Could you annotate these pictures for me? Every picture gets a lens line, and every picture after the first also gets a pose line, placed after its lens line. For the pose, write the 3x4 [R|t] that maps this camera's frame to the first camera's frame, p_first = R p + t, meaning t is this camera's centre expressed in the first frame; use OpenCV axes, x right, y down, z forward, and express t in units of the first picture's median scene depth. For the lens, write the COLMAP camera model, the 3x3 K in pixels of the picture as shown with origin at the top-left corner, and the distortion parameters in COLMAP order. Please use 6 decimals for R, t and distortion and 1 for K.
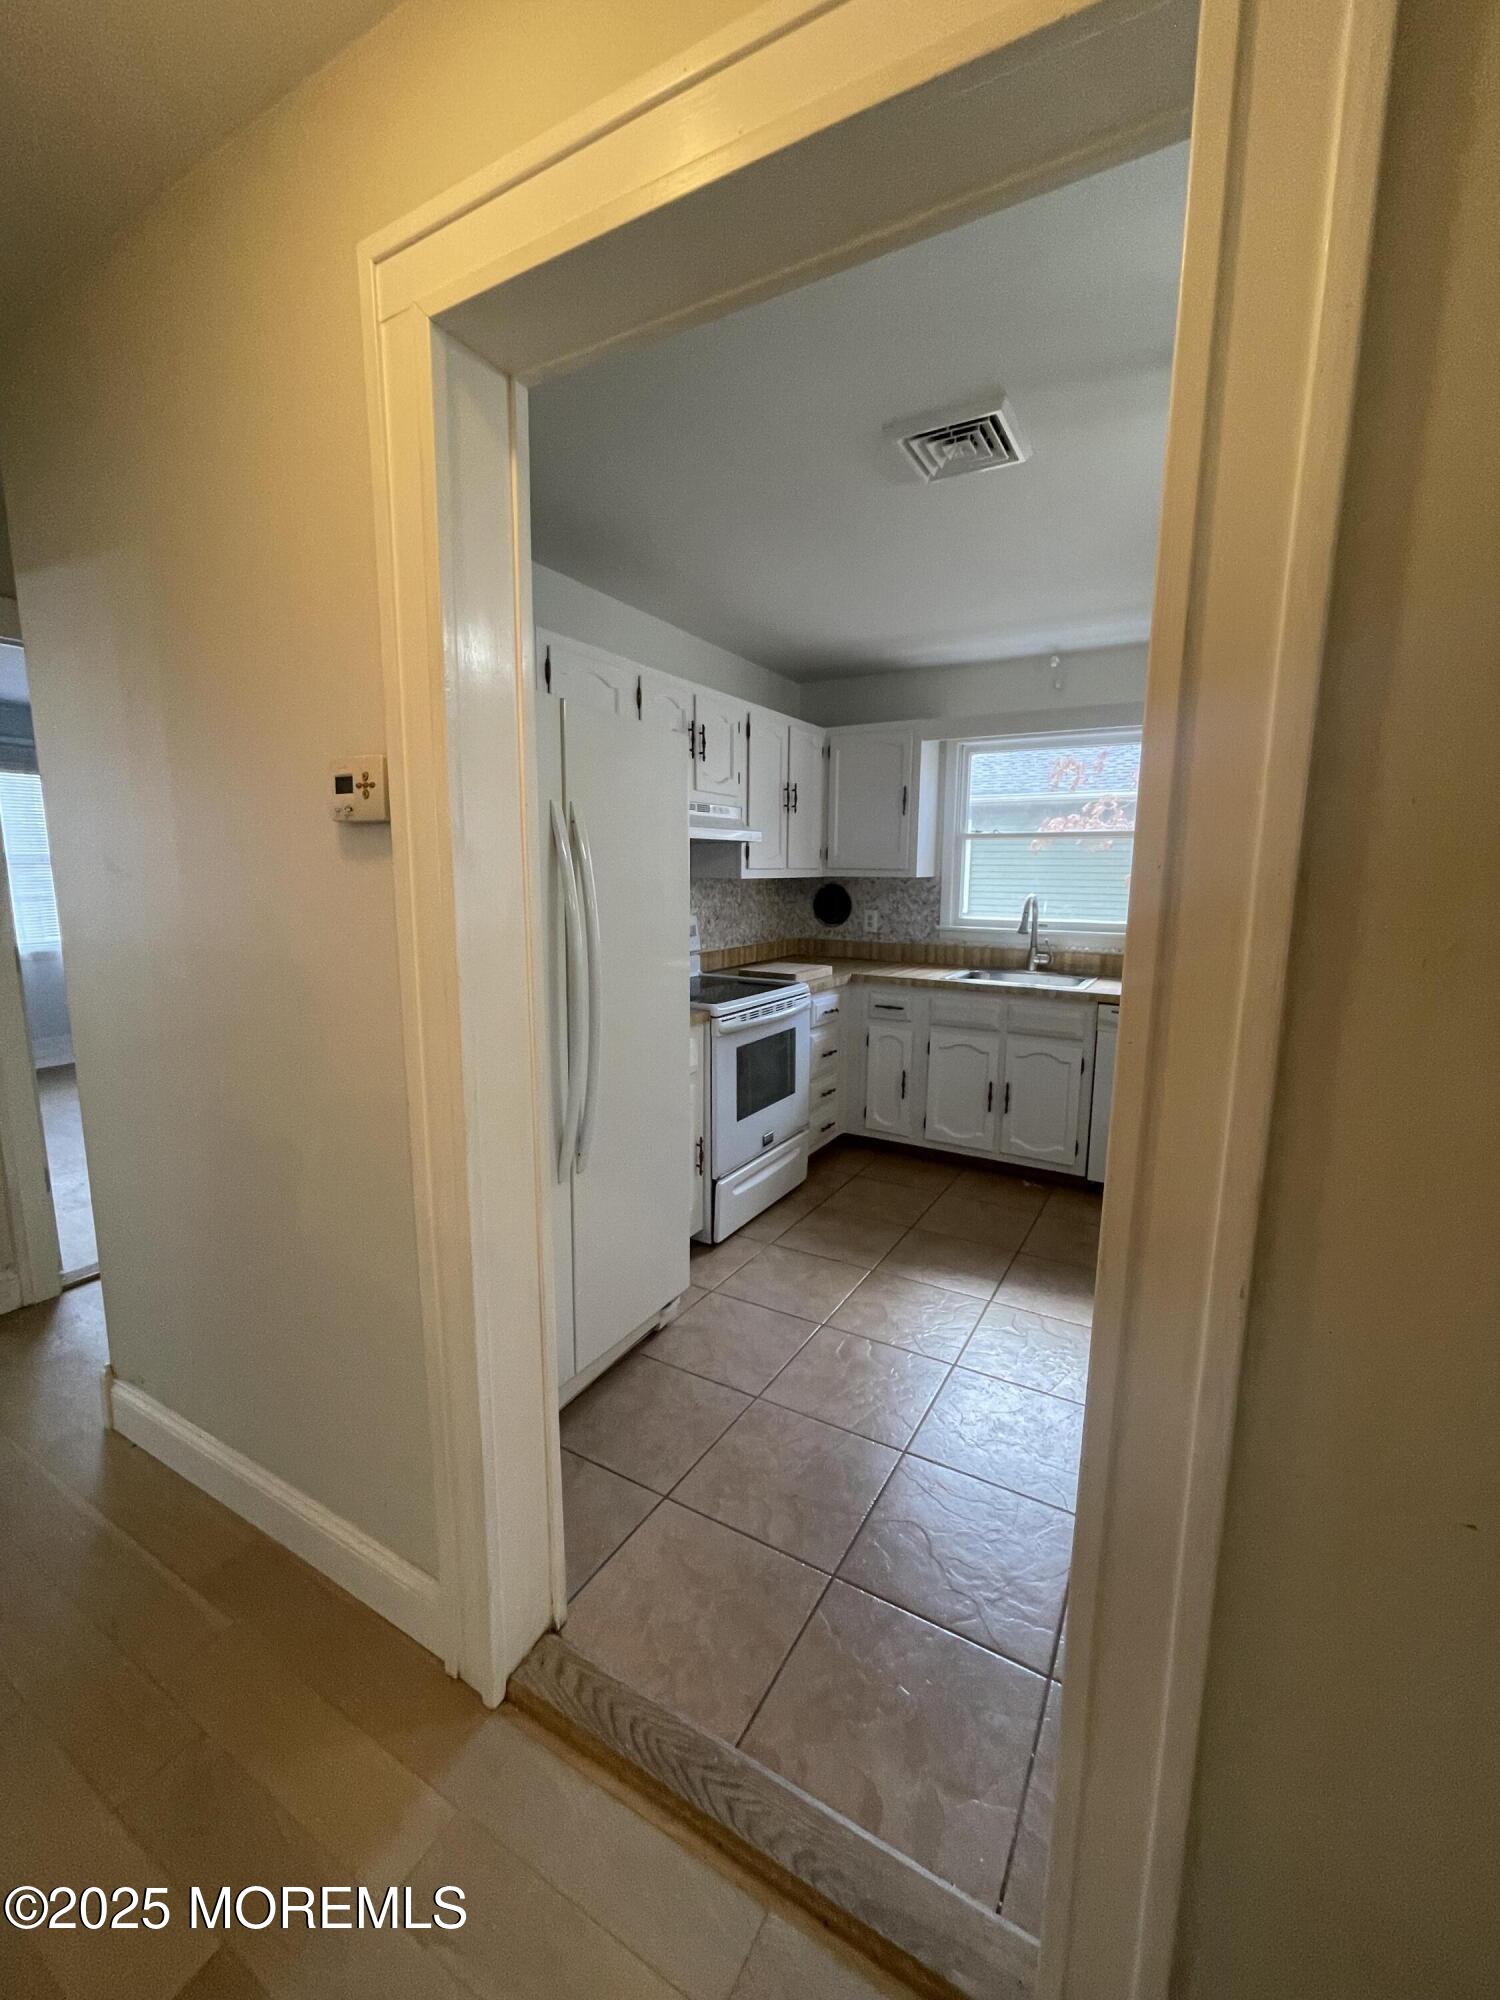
lens RADIAL K [[813.0, 0, 750.3], [0, 813.0, 992.6], [0, 0, 1]] dist [-0.003330, 0.000094]
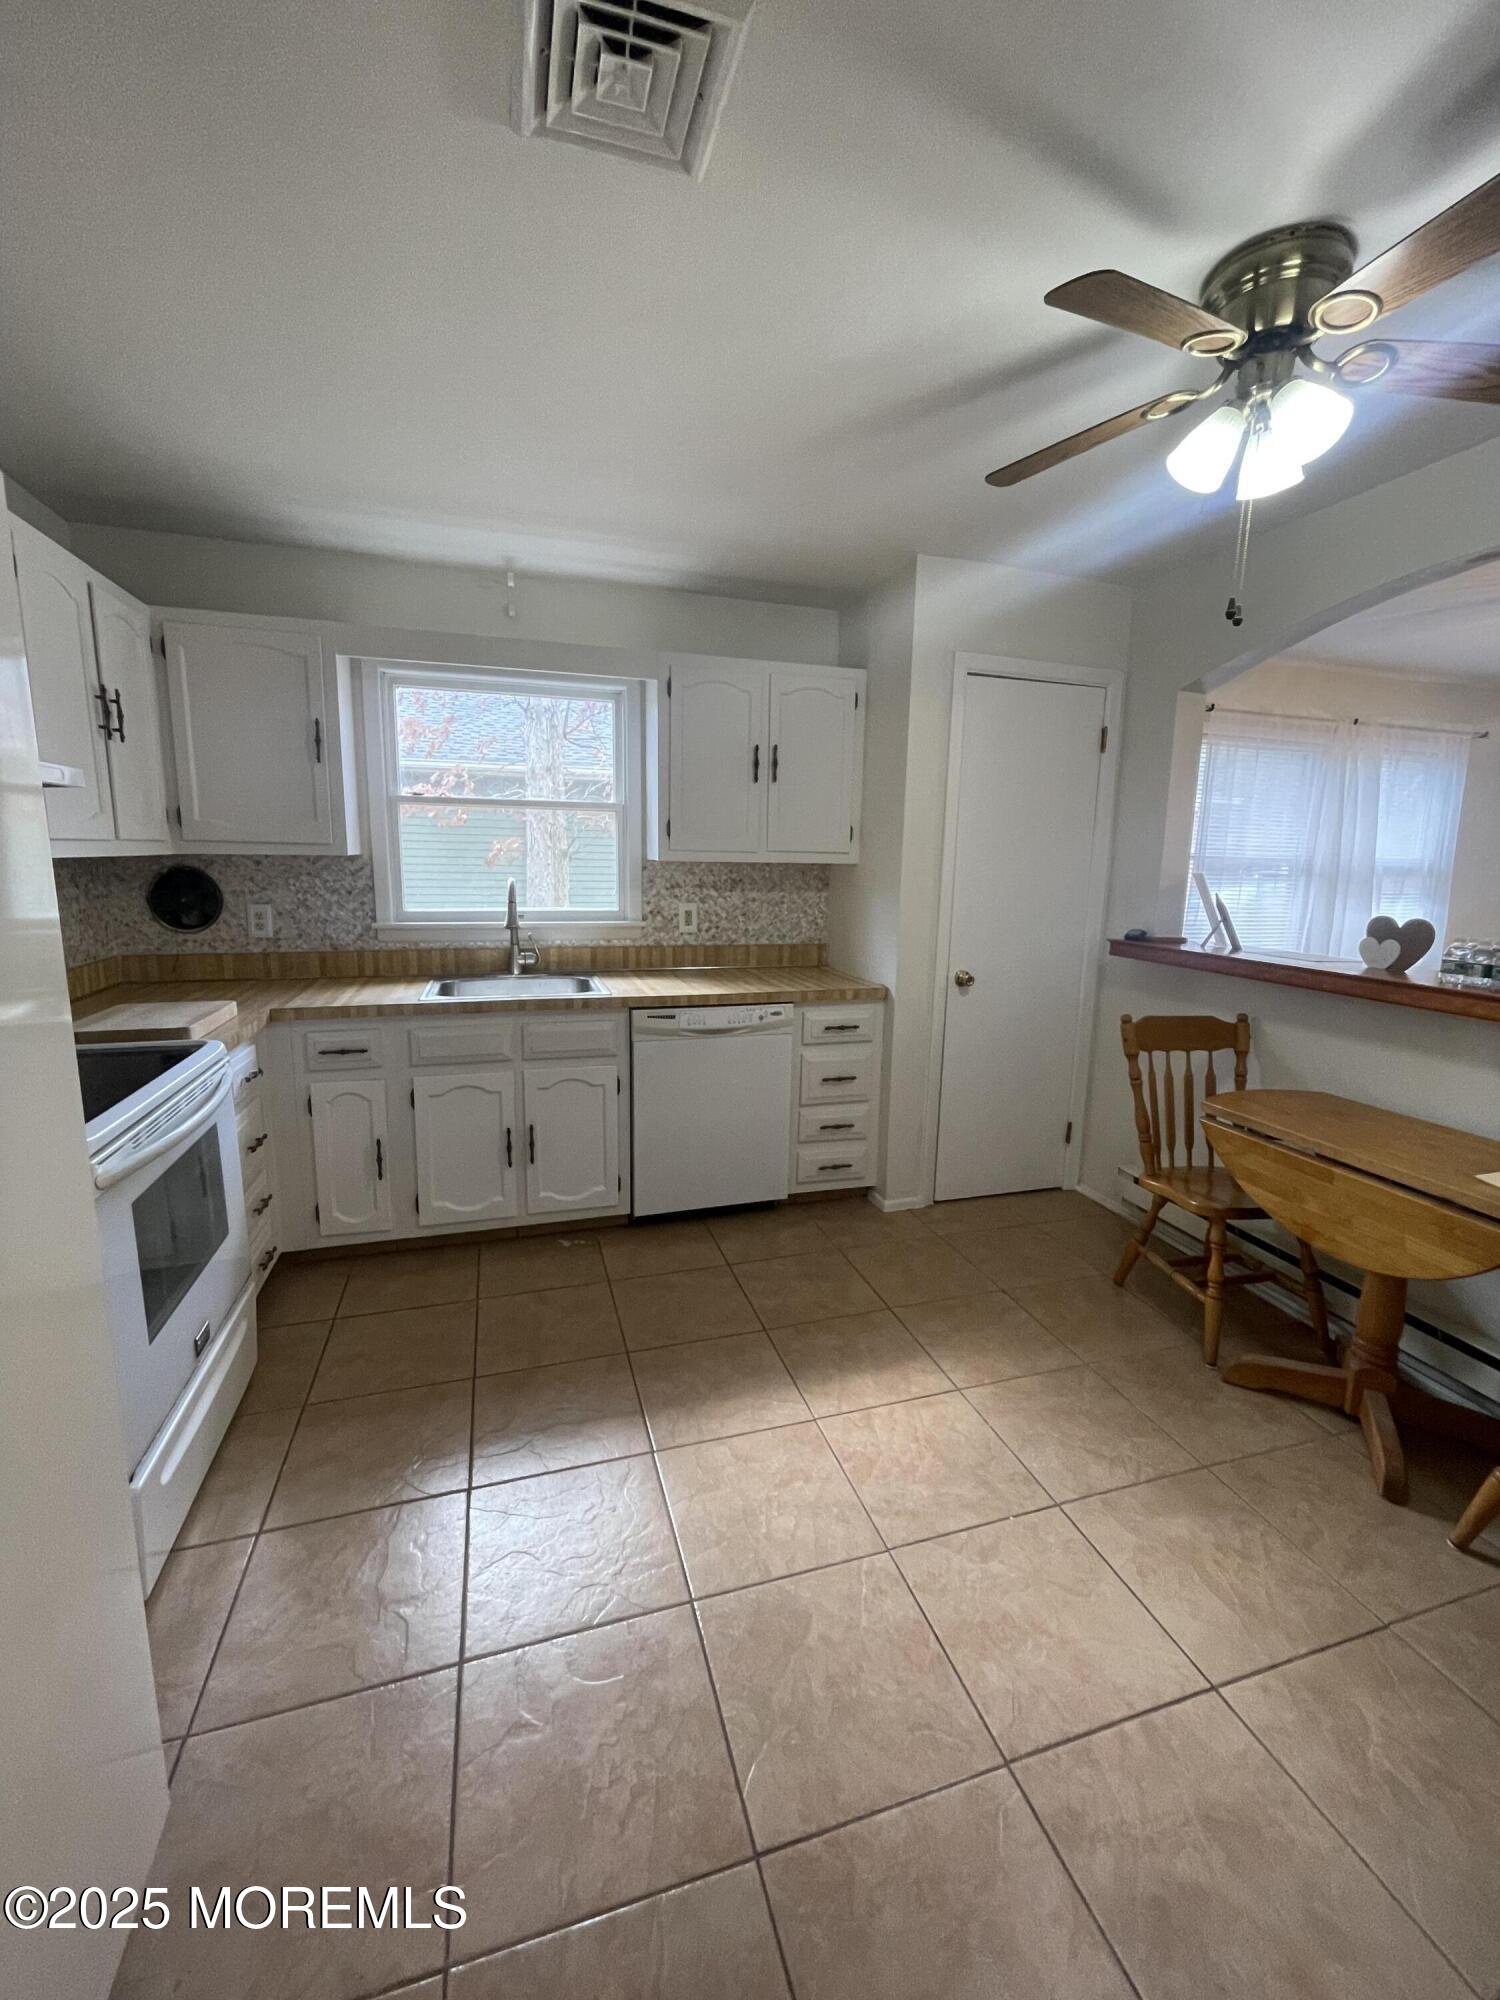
lens RADIAL K [[813.0, 0, 753.6], [0, 813.0, 990.4], [0, 0, 1]] dist [-0.003330, 0.000094]
pose [[0.676522, -0.116511, 0.727147, -0.079105], [0.097403, 0.992887, 0.068469, -0.043938], [-0.729953, 0.024506, 0.683058, 0.294078]]
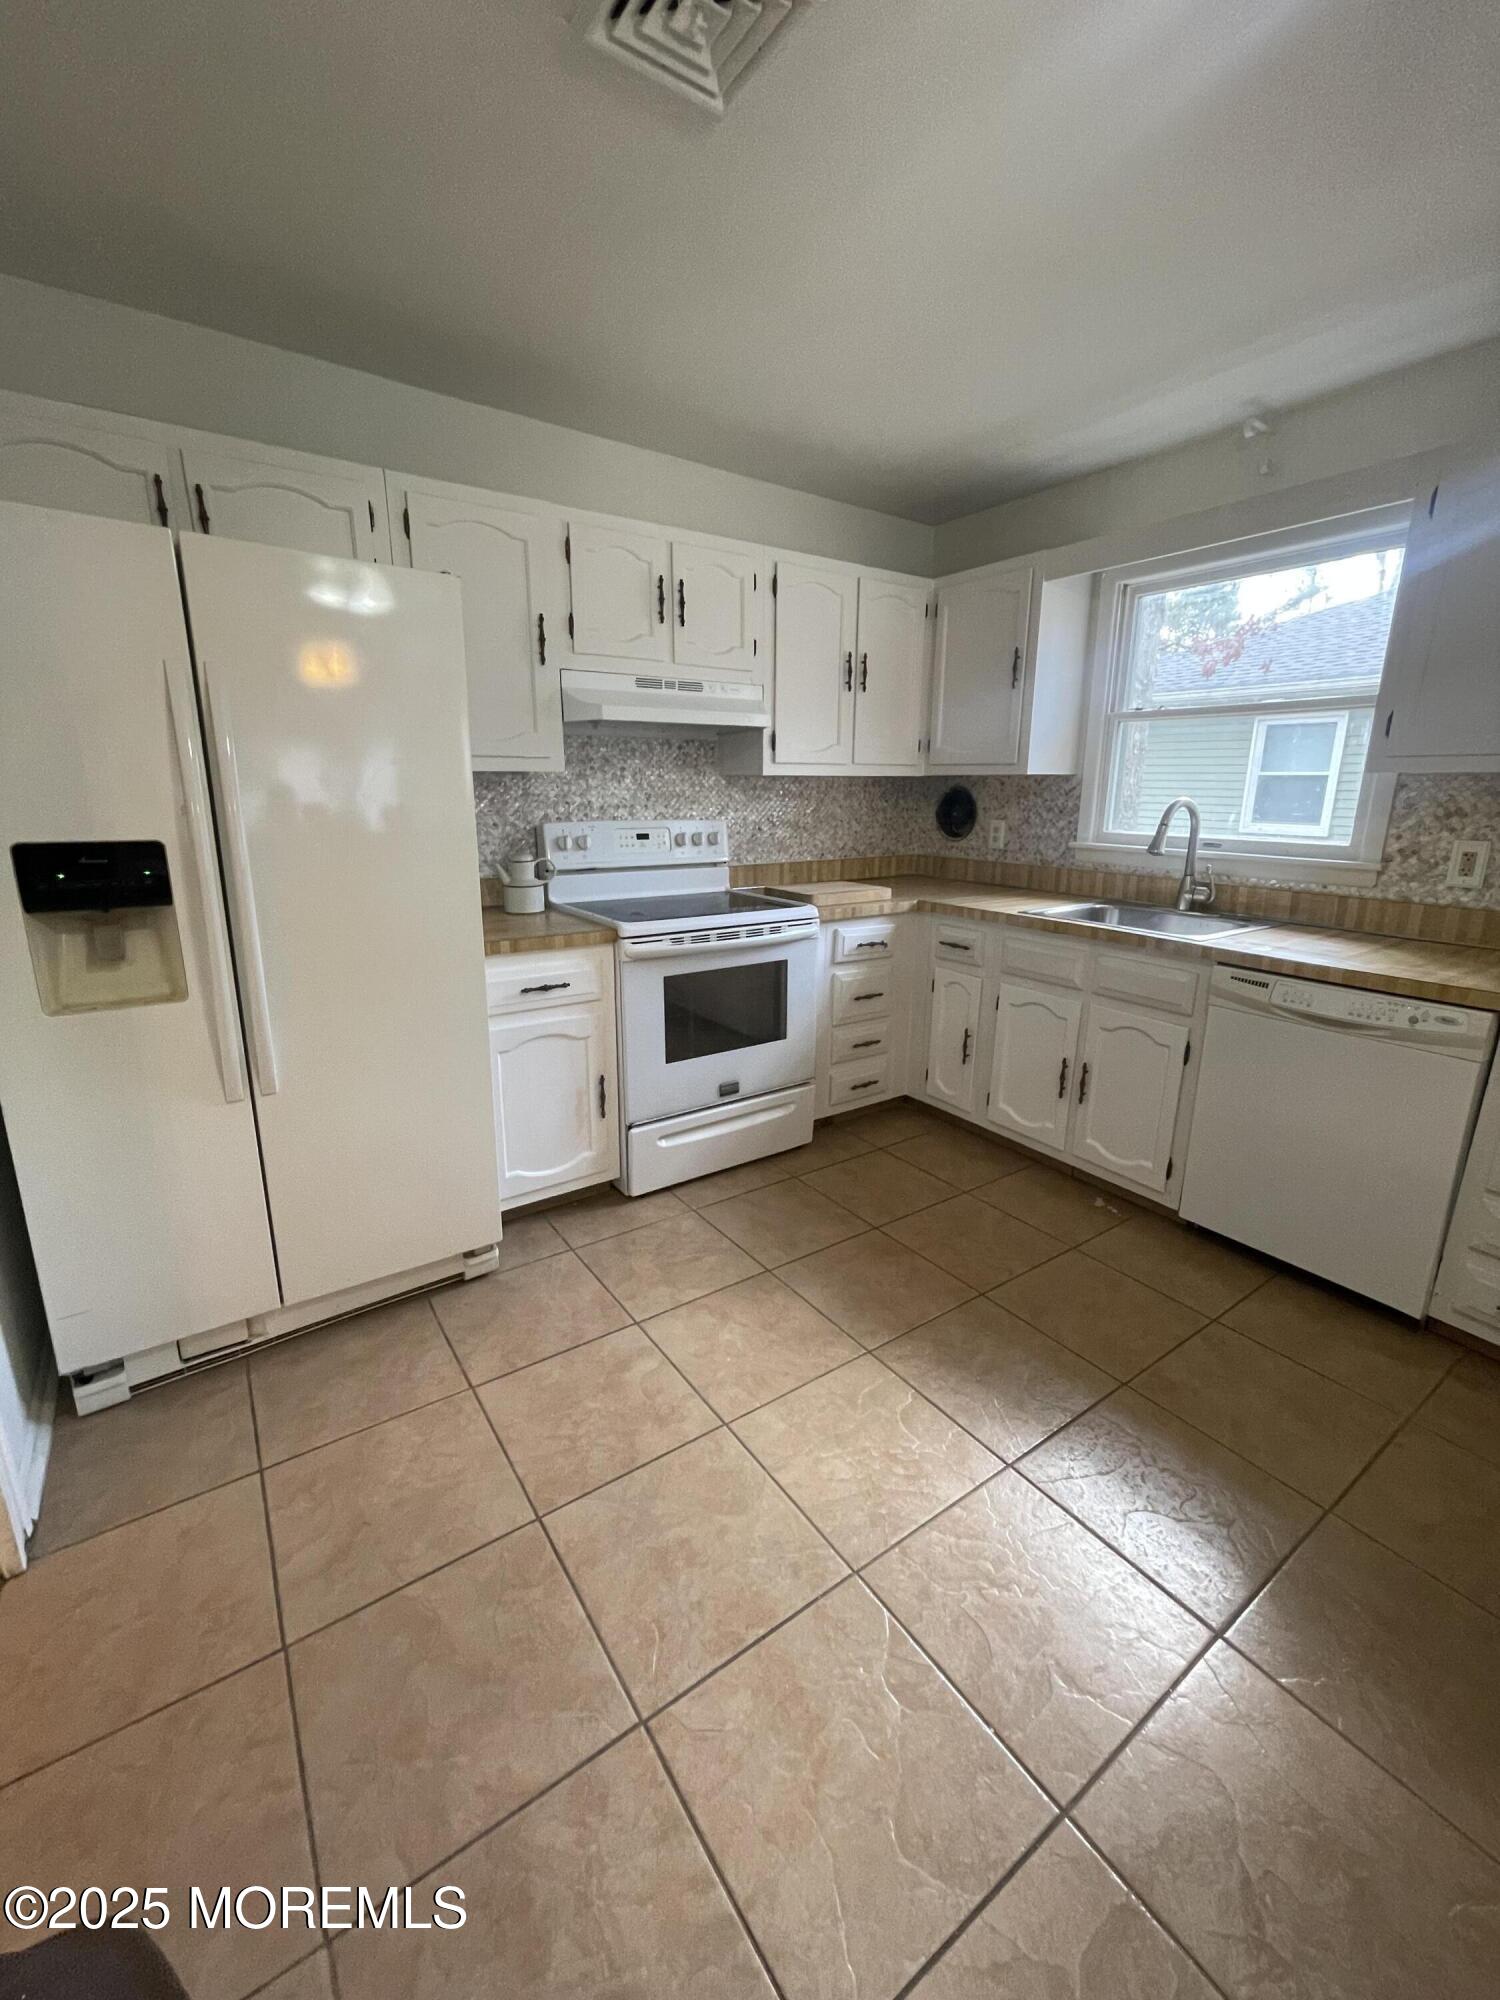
lens RADIAL K [[813.0, 0, 754.4], [0, 813.0, 991.8], [0, 0, 1]] dist [-0.003330, 0.000094]
pose [[0.905071, 0.102459, -0.412734, 0.317527], [-0.061777, 0.991924, 0.110772, -0.011806], [0.420750, -0.074759, 0.904091, 0.214811]]
